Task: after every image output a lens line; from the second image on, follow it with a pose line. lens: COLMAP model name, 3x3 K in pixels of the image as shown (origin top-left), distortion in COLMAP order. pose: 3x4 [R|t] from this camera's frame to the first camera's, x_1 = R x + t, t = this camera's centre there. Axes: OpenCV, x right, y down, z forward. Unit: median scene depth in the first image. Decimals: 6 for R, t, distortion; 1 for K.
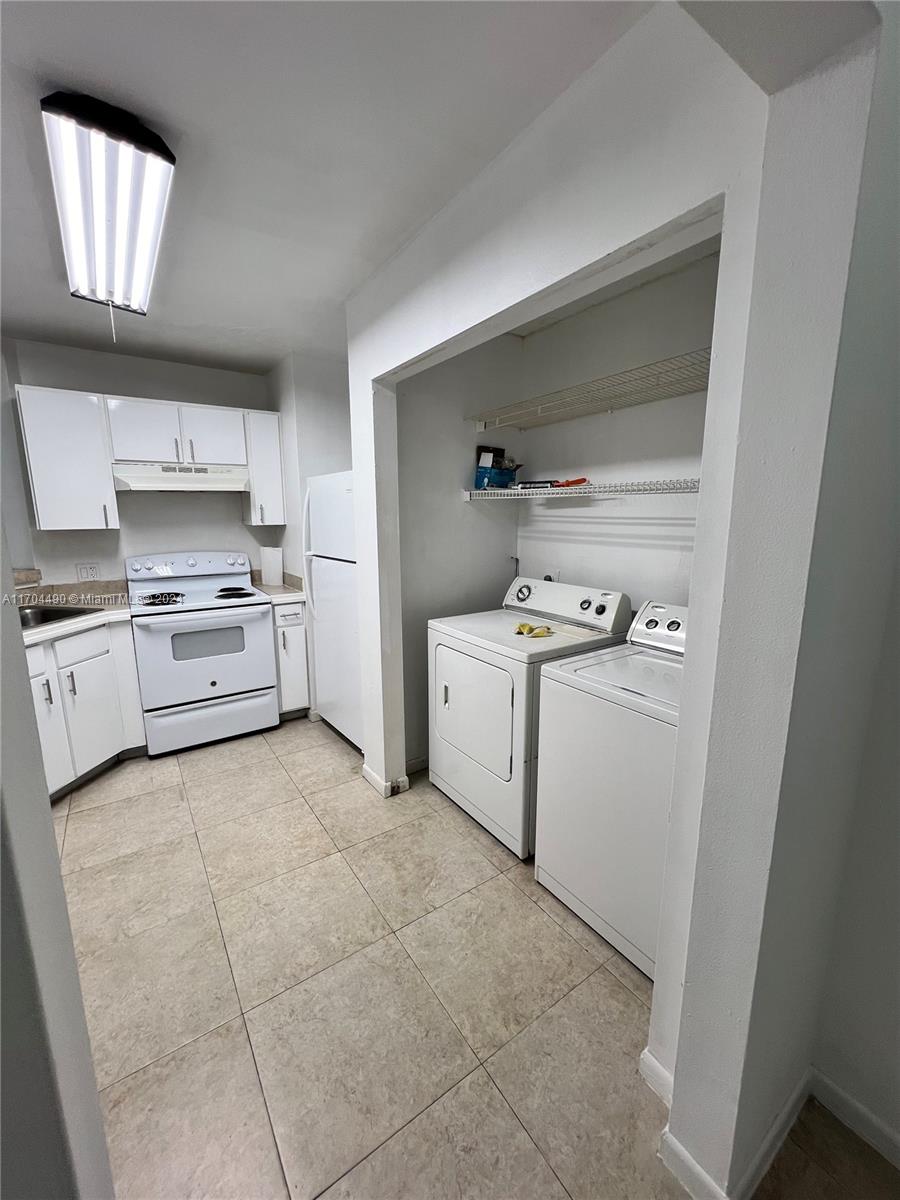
lens RADIAL K [[480.5, 0, 450.0], [0, 480.5, 600.0], [0, 0, 1]] dist [0.000573, 0.000178]
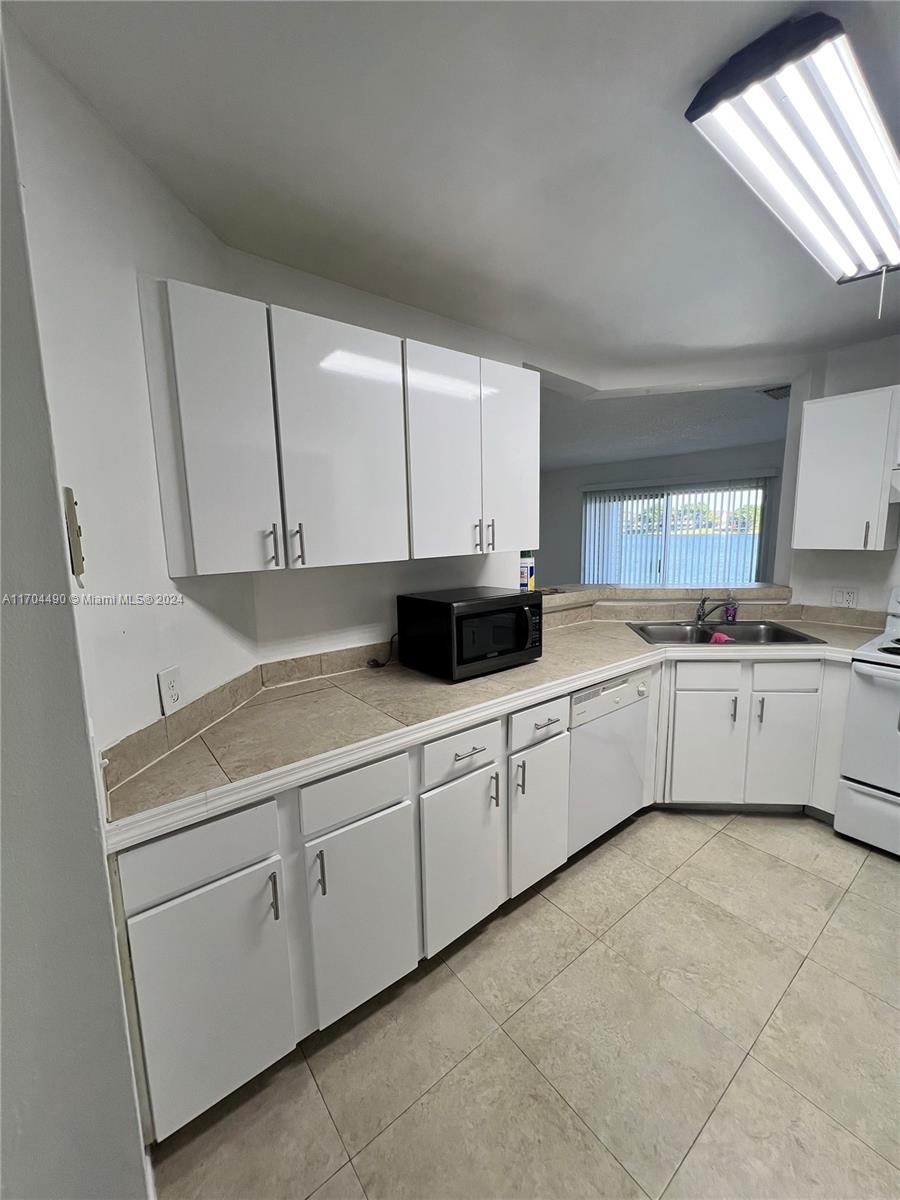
lens RADIAL K [[479.6, 0, 449.8], [0, 479.6, 601.4], [0, 0, 1]] dist [-0.000725, 0.000183]
pose [[0.062300, 0.151746, -0.986454, 0.074323], [-0.161098, 0.976943, 0.140108, -0.061590], [0.984970, 0.150187, 0.085310, 0.233567]]
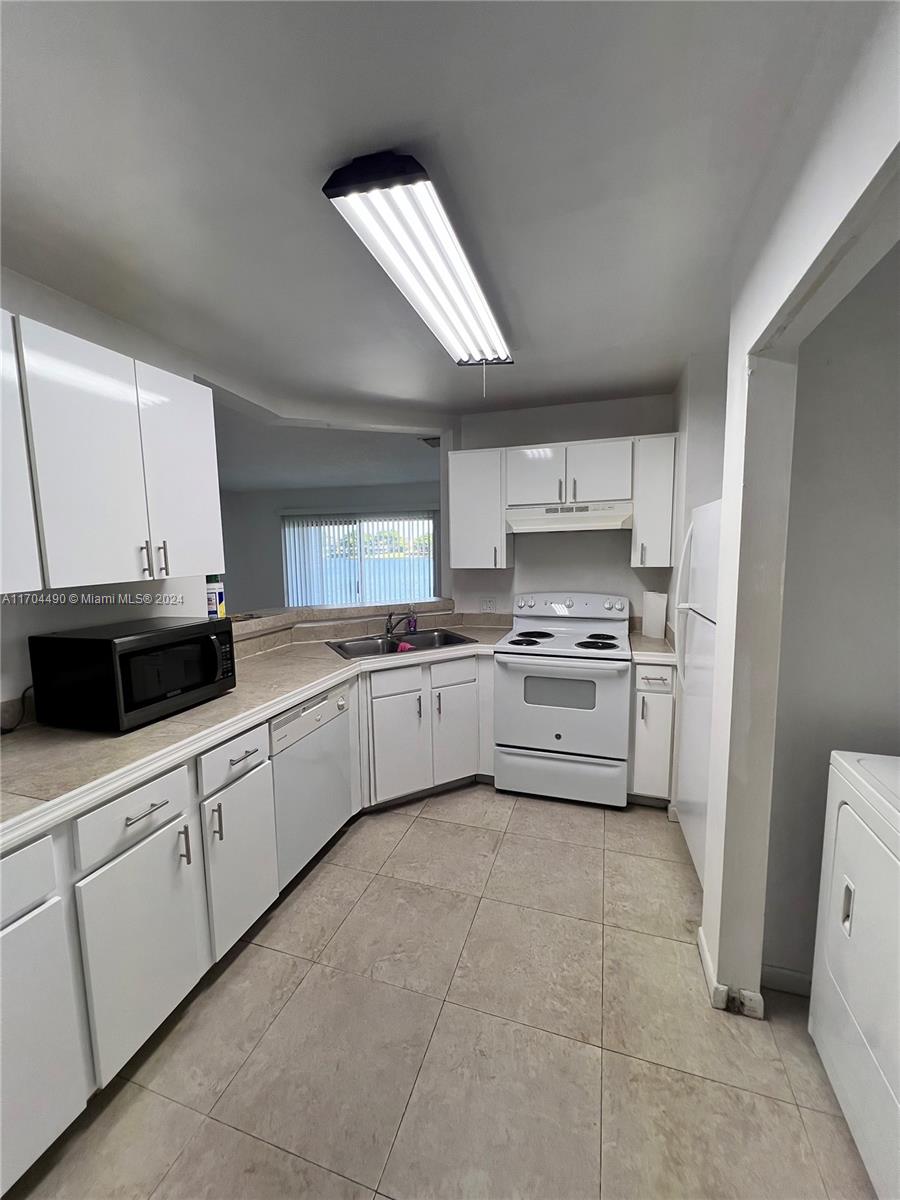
lens RADIAL K [[479.6, 0, 449.8], [0, 479.6, 601.4], [0, 0, 1]] dist [-0.000725, 0.000183]
pose [[0.608543, 0.082522, -0.789219, 0.093557], [-0.130039, 0.991503, 0.003404, -0.063166], [0.782793, 0.100558, 0.614103, 0.252470]]
